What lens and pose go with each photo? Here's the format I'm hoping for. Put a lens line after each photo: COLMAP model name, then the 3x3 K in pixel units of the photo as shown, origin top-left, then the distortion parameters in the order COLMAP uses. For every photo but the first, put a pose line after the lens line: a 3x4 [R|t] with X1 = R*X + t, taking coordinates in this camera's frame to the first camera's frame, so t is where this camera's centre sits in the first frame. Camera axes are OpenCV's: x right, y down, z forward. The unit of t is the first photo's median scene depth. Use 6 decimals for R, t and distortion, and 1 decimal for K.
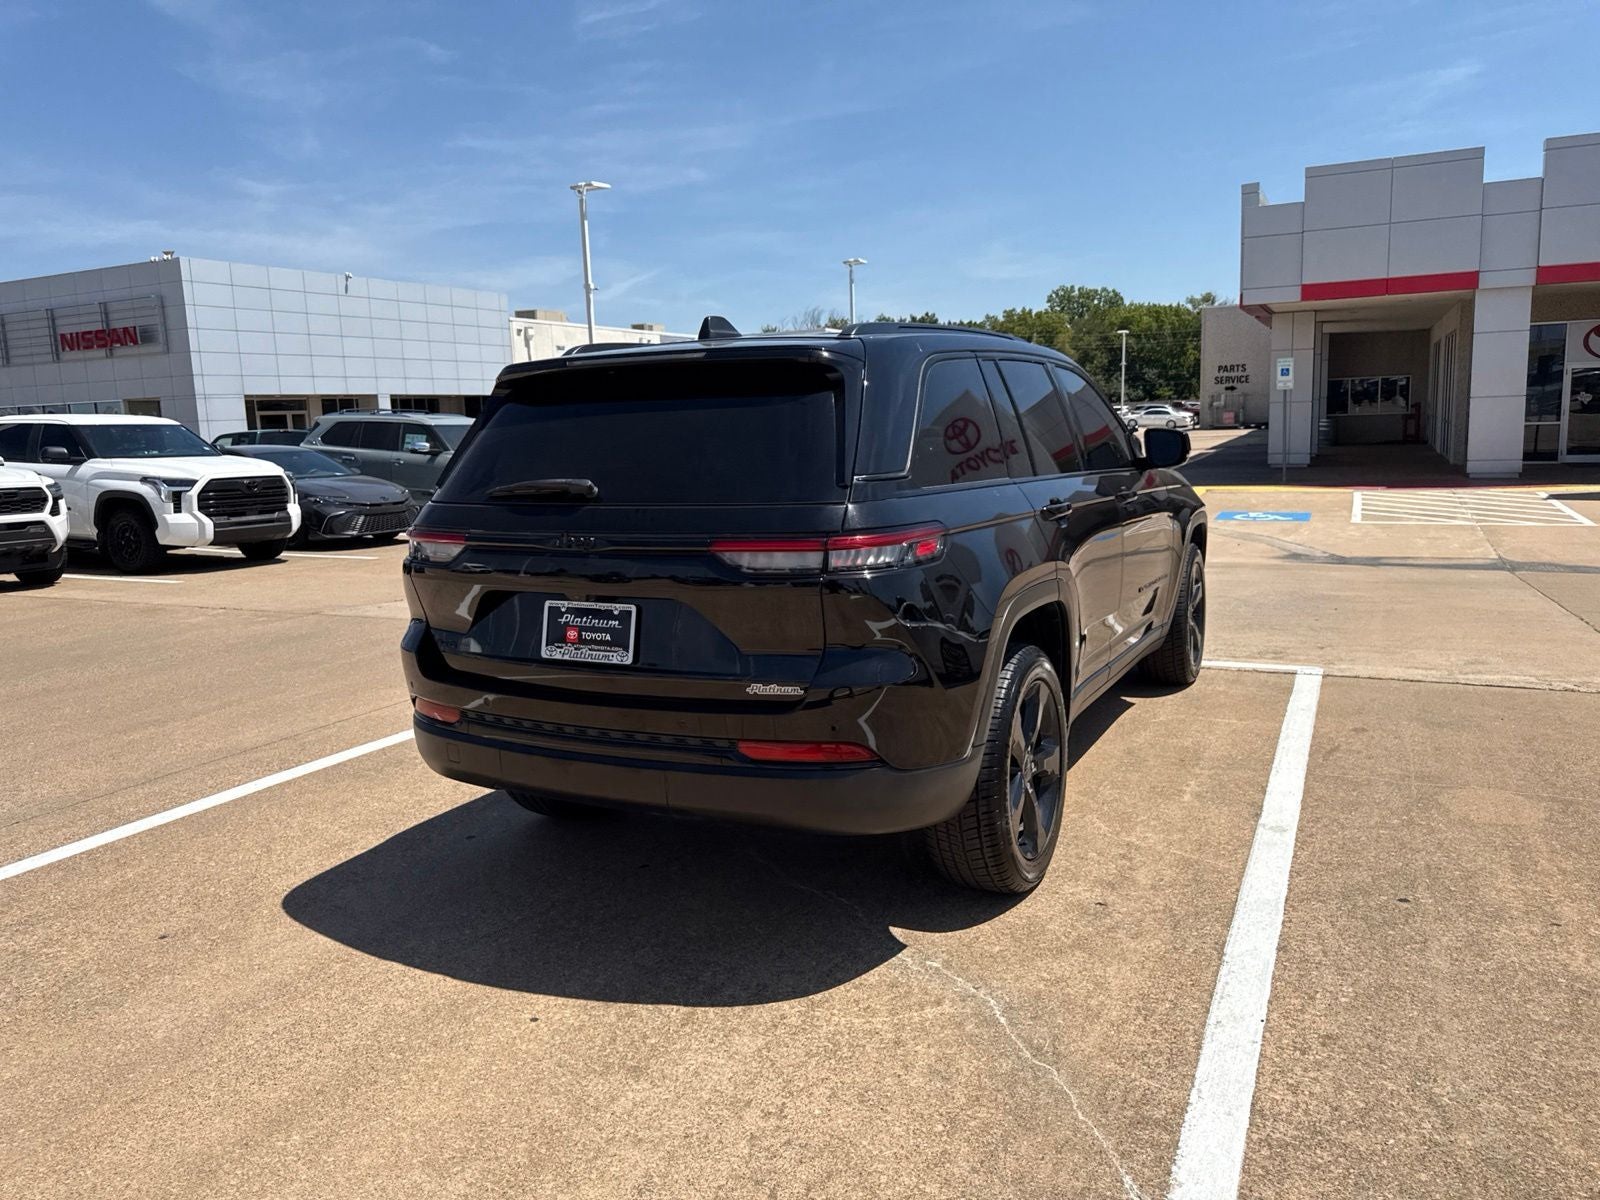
lens RADIAL K [[1136.9, 0, 794.9], [0, 1136.9, 579.4], [0, 0, 1]] dist [0.051275, -0.073258]
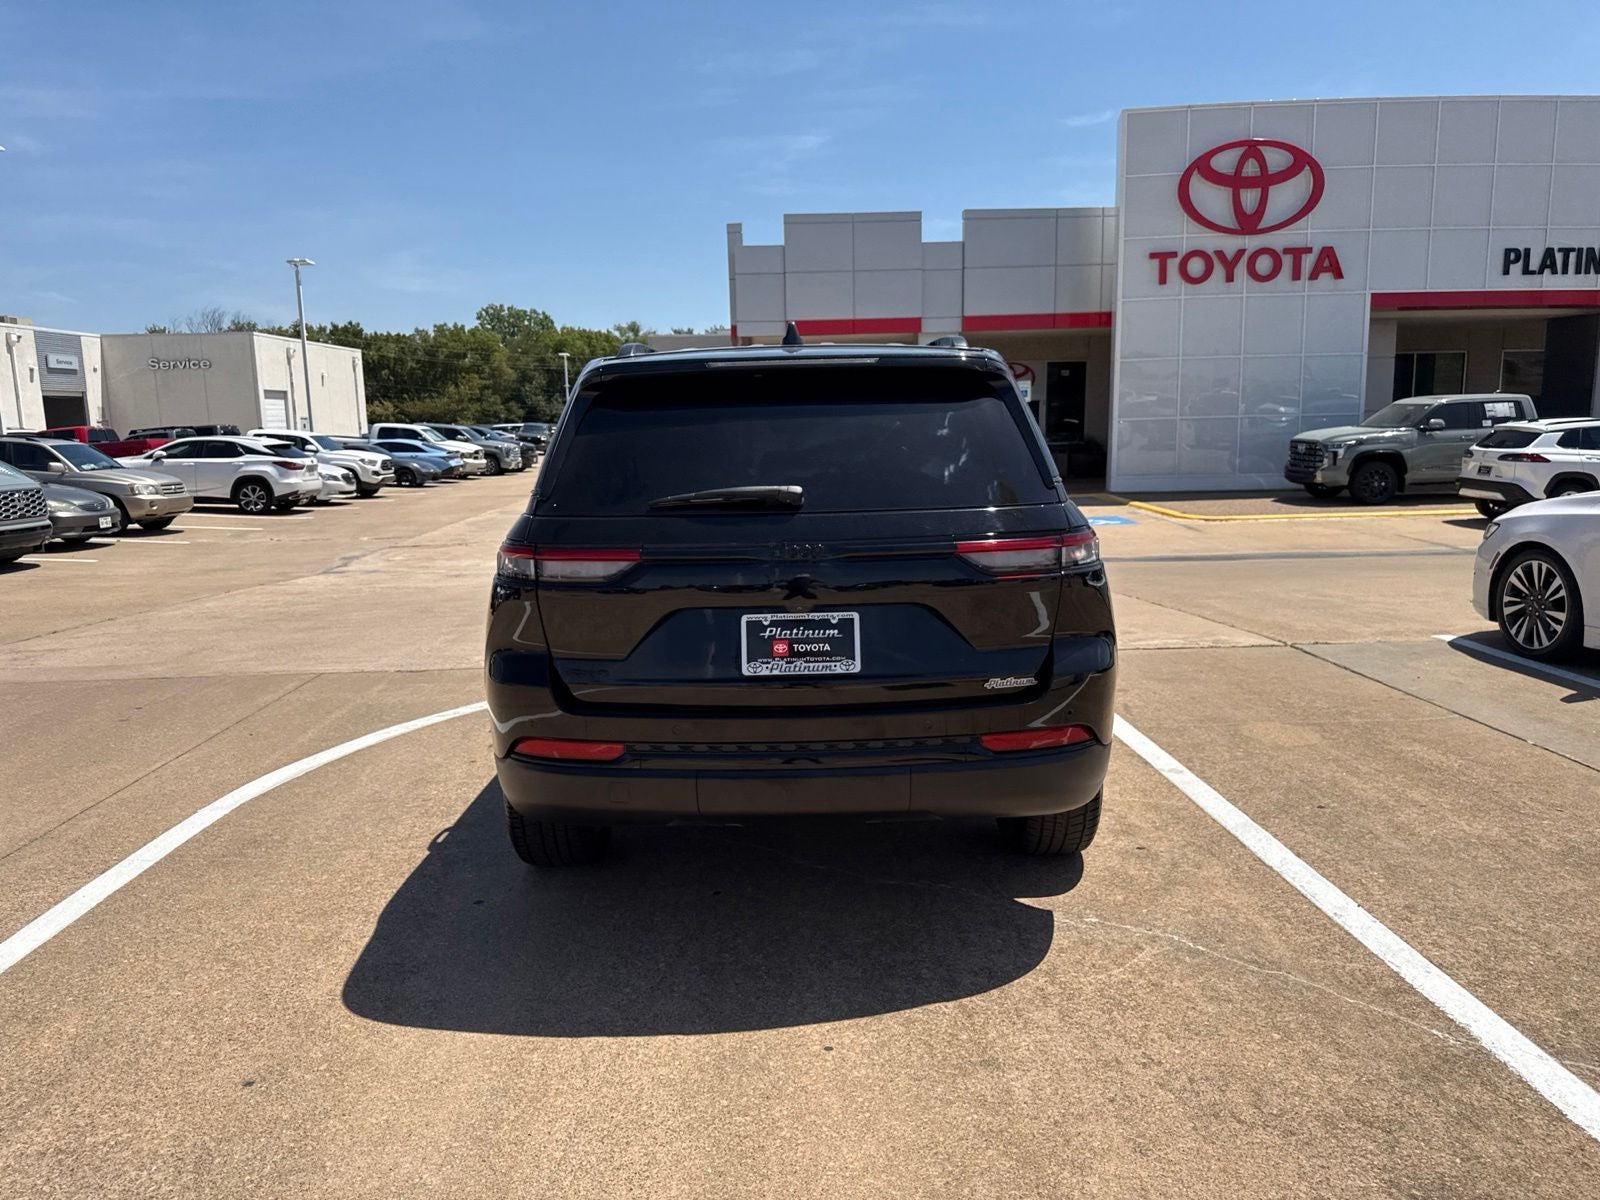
lens RADIAL K [[1139.8, 0, 794.8], [0, 1139.8, 595.7], [0, 0, 1]] dist [0.025725, -0.033998]
pose [[0.882204, -0.056303, 0.467489, -0.445392], [0.057632, 0.998272, 0.011470, -0.003995], [-0.467327, 0.016823, 0.883925, 0.106847]]
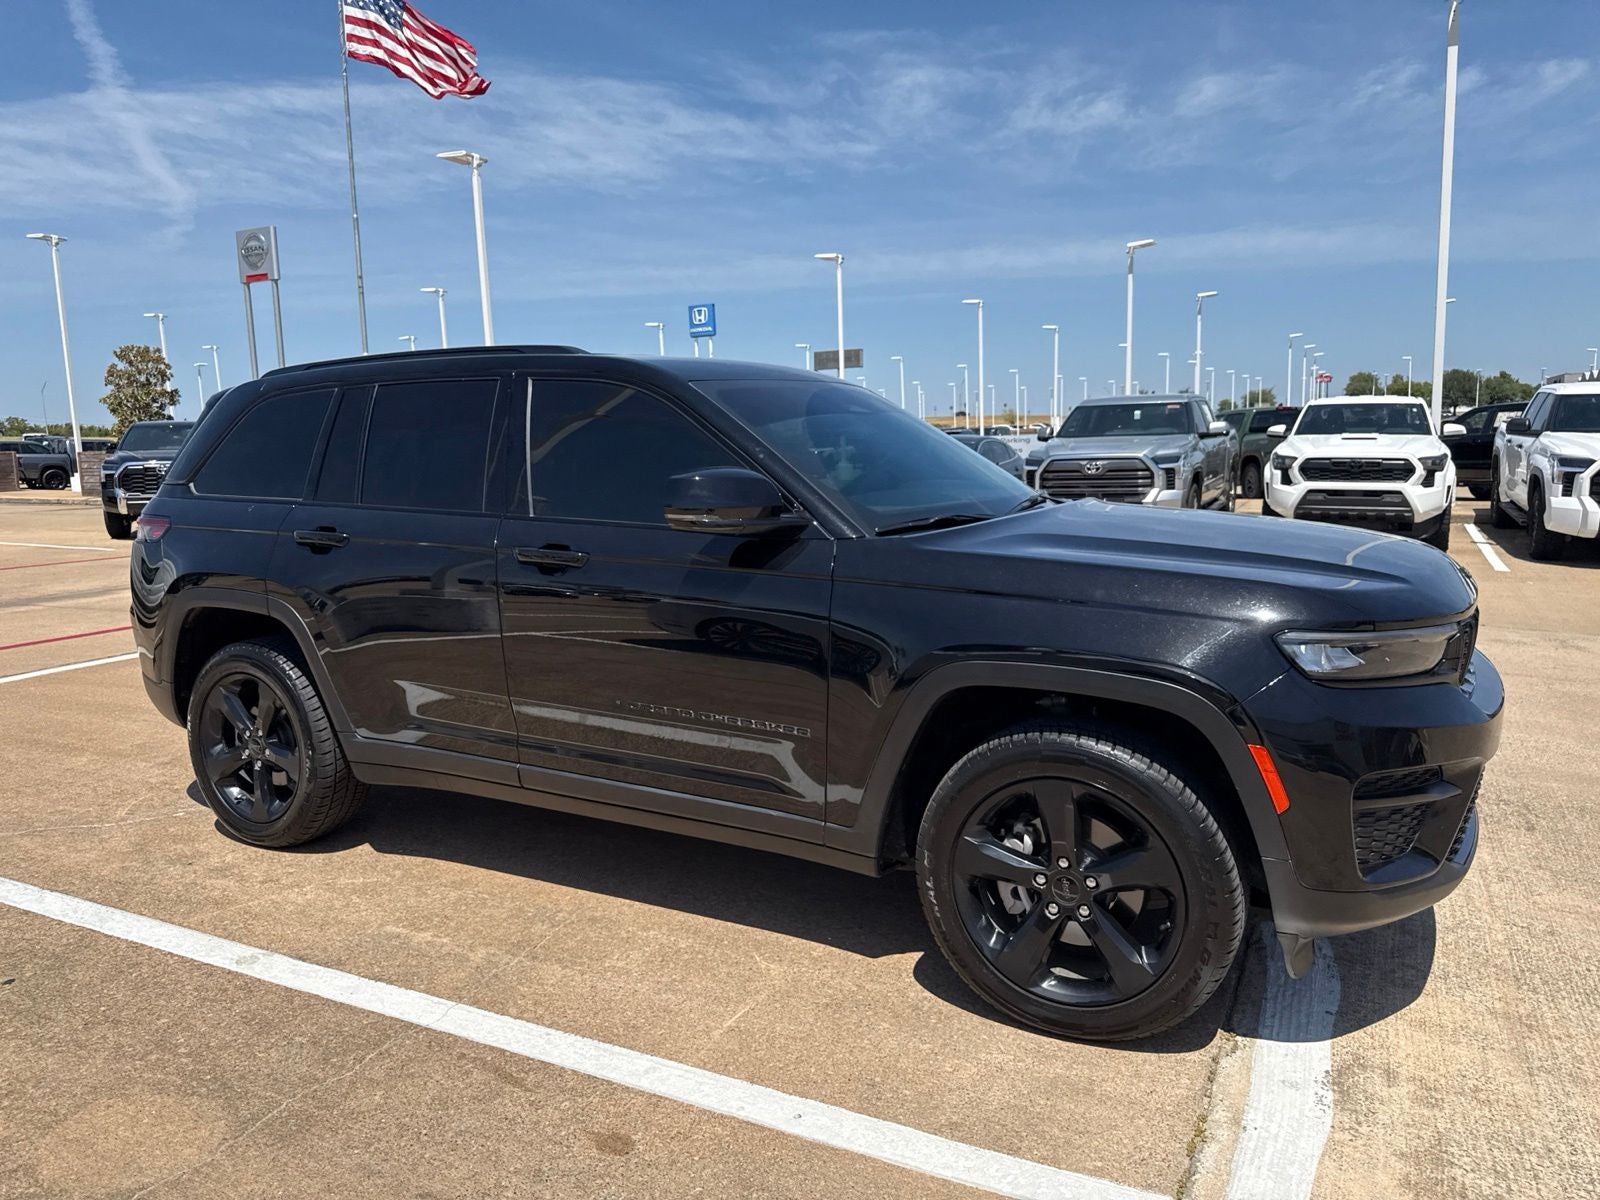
lens RADIAL K [[1151.6, 0, 798.2], [0, 1151.6, 598.2], [0, 0, 1]] dist [-0.003951, 0.001409]
pose [[-0.012208, 0.175874, -0.984337, 1.077941], [-0.116089, 0.977504, 0.176093, -0.206119], [0.993164, 0.116420, 0.008484, 1.235825]]
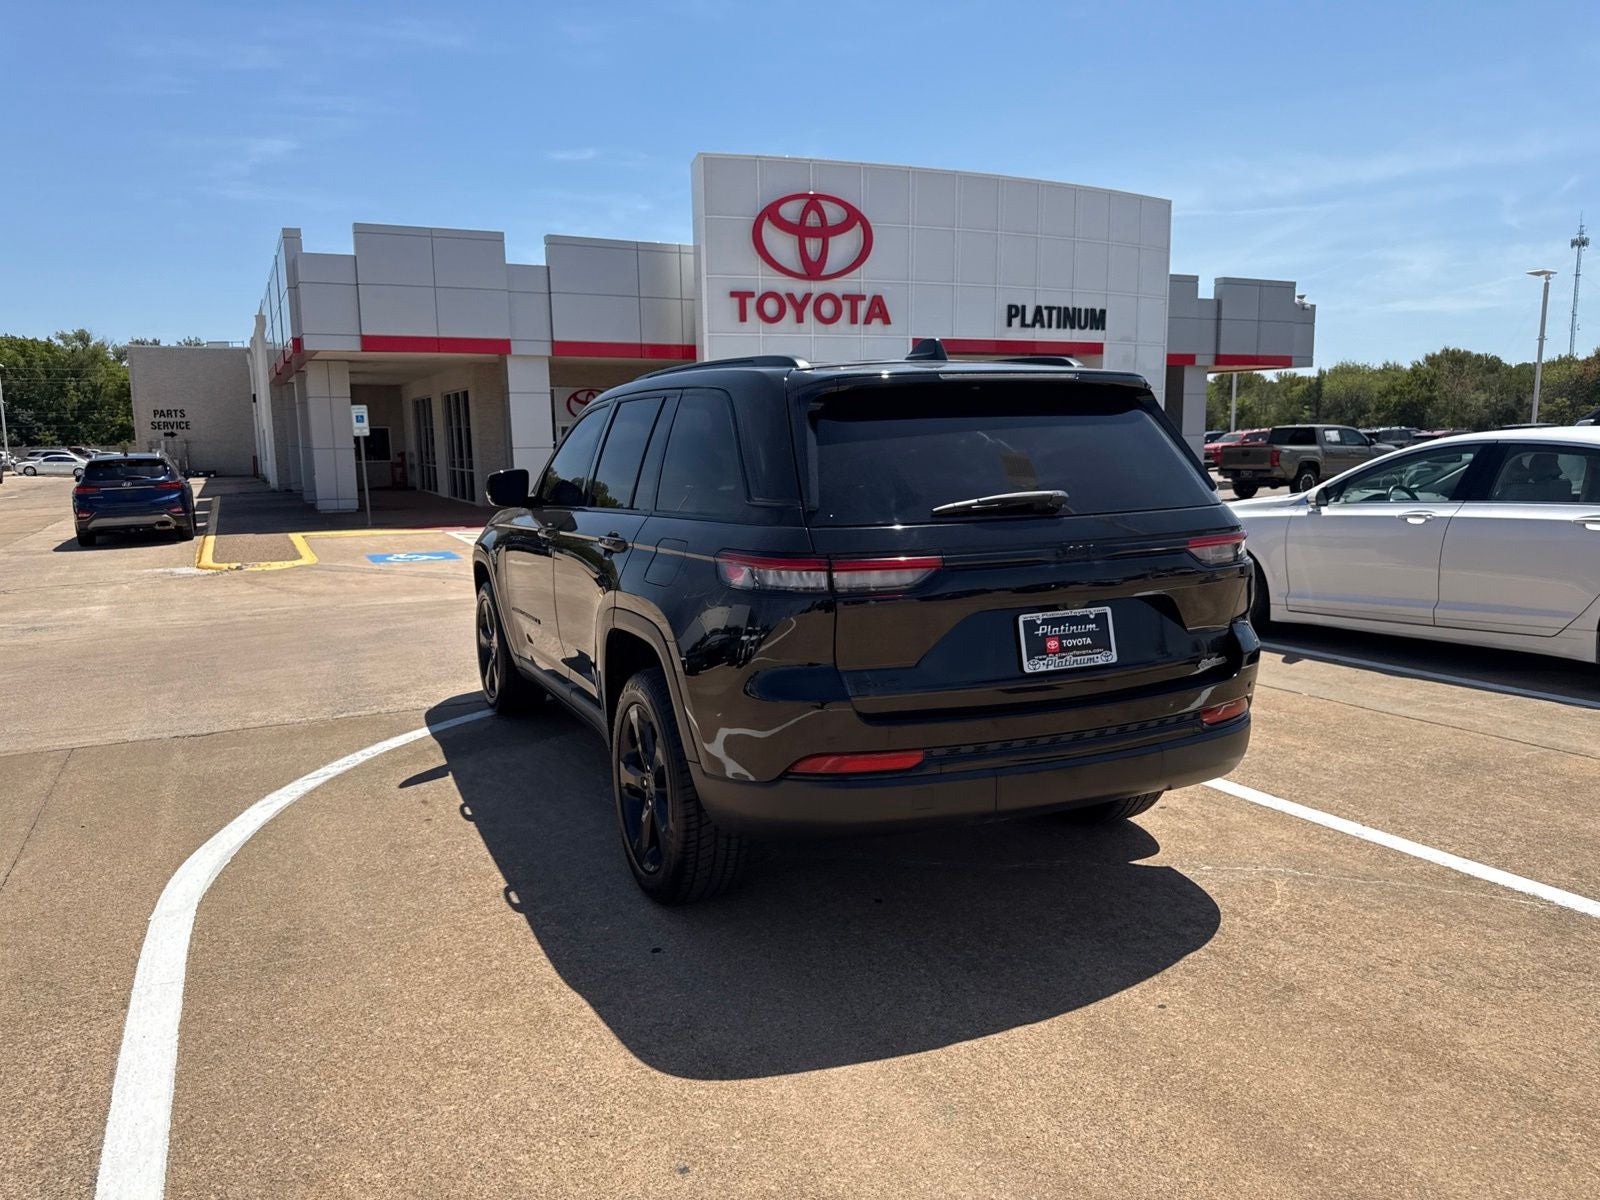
lens RADIAL K [[1127.4, 0, 796.4], [0, 1127.4, 603.6], [0, 0, 1]] dist [0.064432, -0.093027]
pose [[0.609672, -0.090046, 0.787522, -0.795798], [0.107148, 0.993770, 0.030678, -0.030495], [-0.785378, 0.065678, 0.615522, 0.395255]]
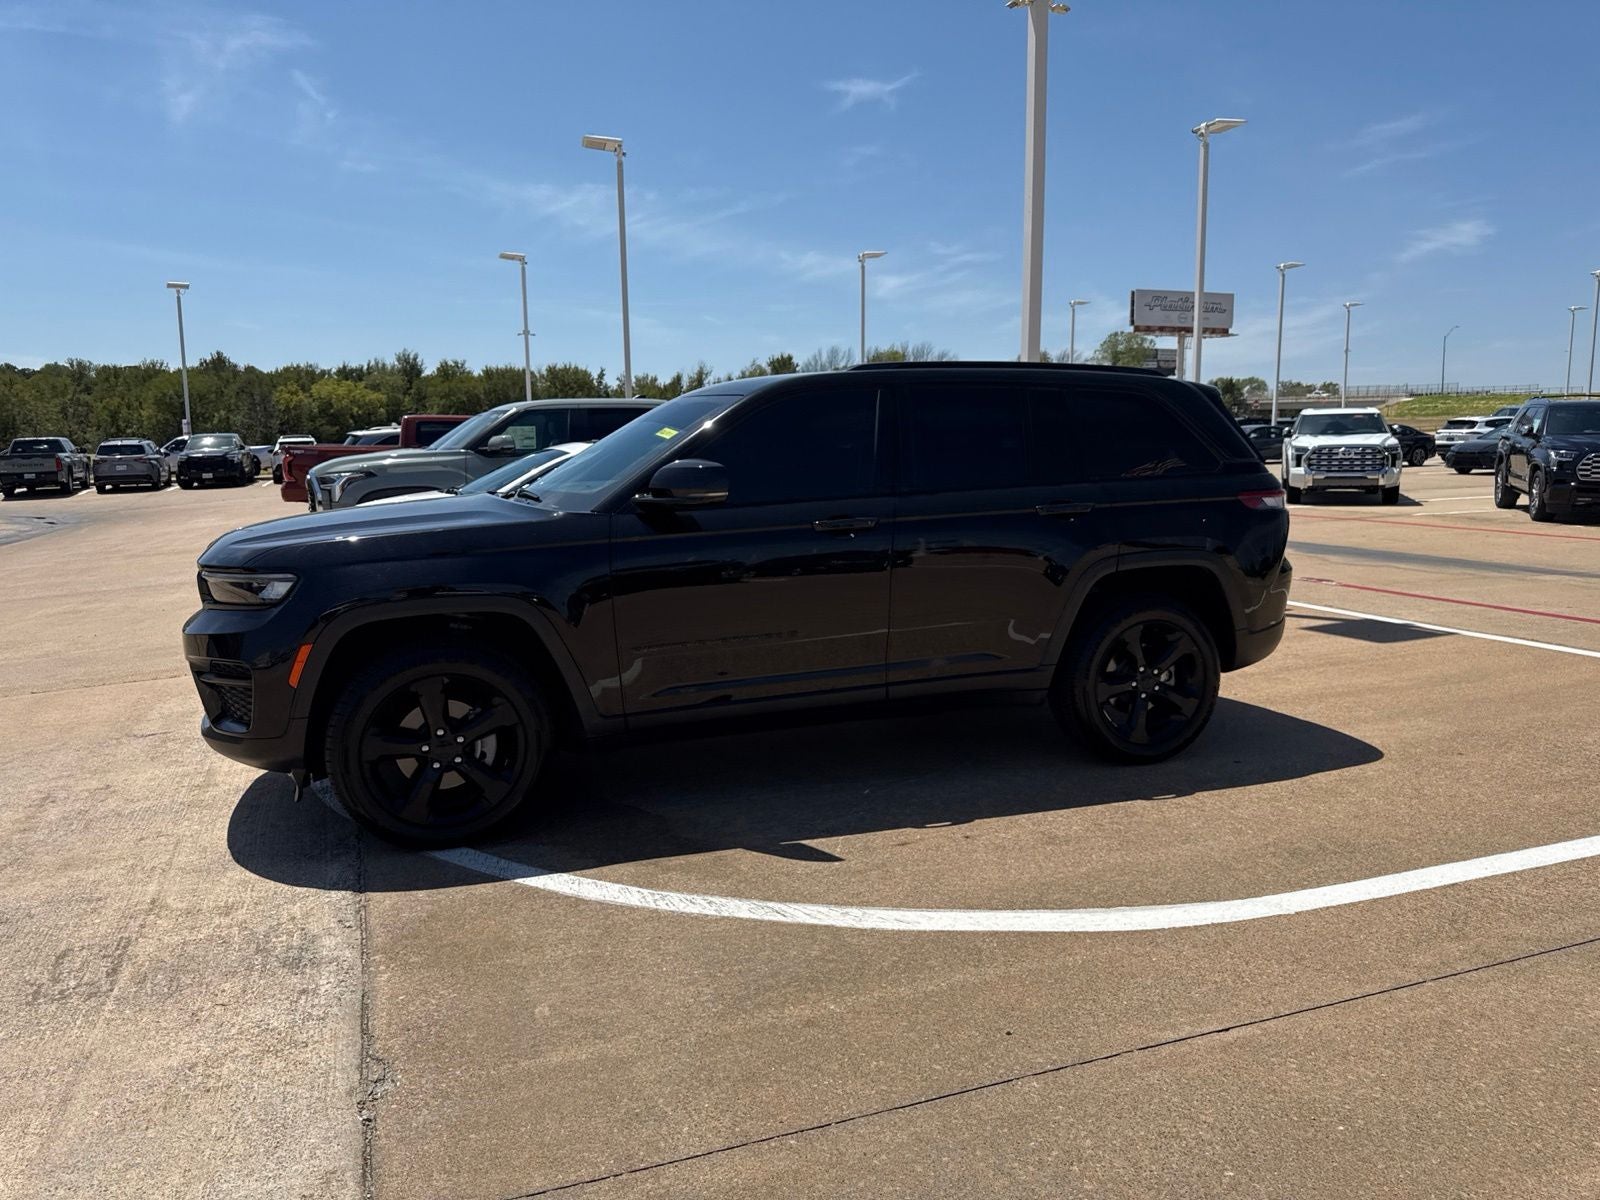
lens RADIAL K [[1125.8, 0, 795.5], [0, 1125.8, 601.2], [0, 0, 1]] dist [0.051667, -0.069309]
pose [[-0.730021, -0.053925, 0.681294, -0.721388], [0.128705, 0.968197, 0.214544, -0.248462], [-0.671197, 0.244307, -0.699864, 2.028547]]
